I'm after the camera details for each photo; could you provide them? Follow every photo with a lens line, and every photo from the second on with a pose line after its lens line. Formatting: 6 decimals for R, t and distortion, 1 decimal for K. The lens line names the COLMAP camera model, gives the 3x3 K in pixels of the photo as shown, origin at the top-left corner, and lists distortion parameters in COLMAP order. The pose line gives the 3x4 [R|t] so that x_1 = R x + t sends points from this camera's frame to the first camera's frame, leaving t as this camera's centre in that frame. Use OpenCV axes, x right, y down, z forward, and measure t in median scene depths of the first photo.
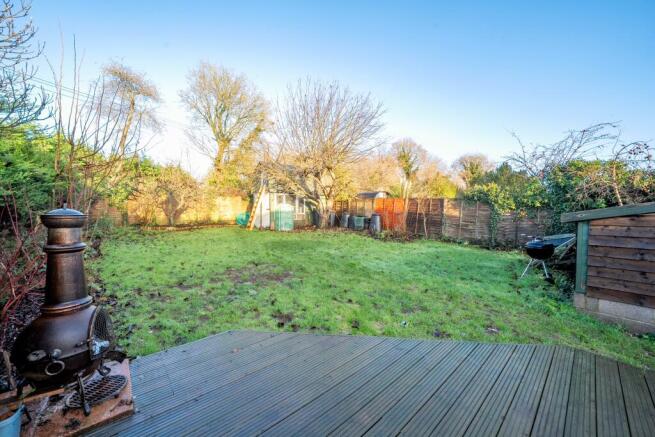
lens RADIAL K [[244.7, 0, 330.0], [0, 244.7, 216.4], [0, 0, 1]] dist [-0.008938, 0.000083]
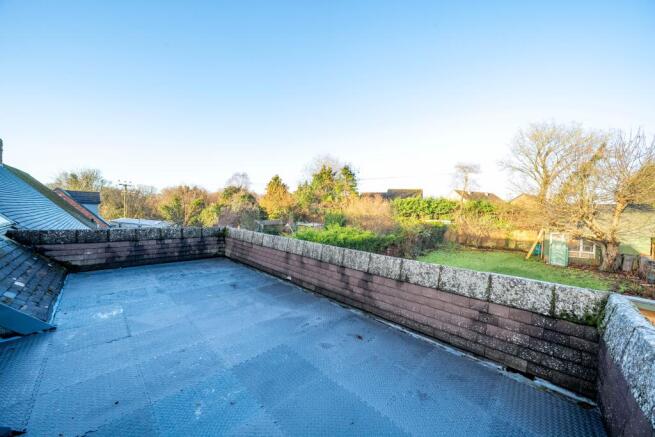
lens RADIAL K [[226.2, 0, 325.9], [0, 226.2, 218.6], [0, 0, 1]] dist [-0.020112, -0.000028]
pose [[0.104370, 0.024726, -0.994231, 0.758296], [-0.058746, 0.998099, 0.018655, -0.117881], [0.992802, 0.056460, 0.105624, -0.232742]]
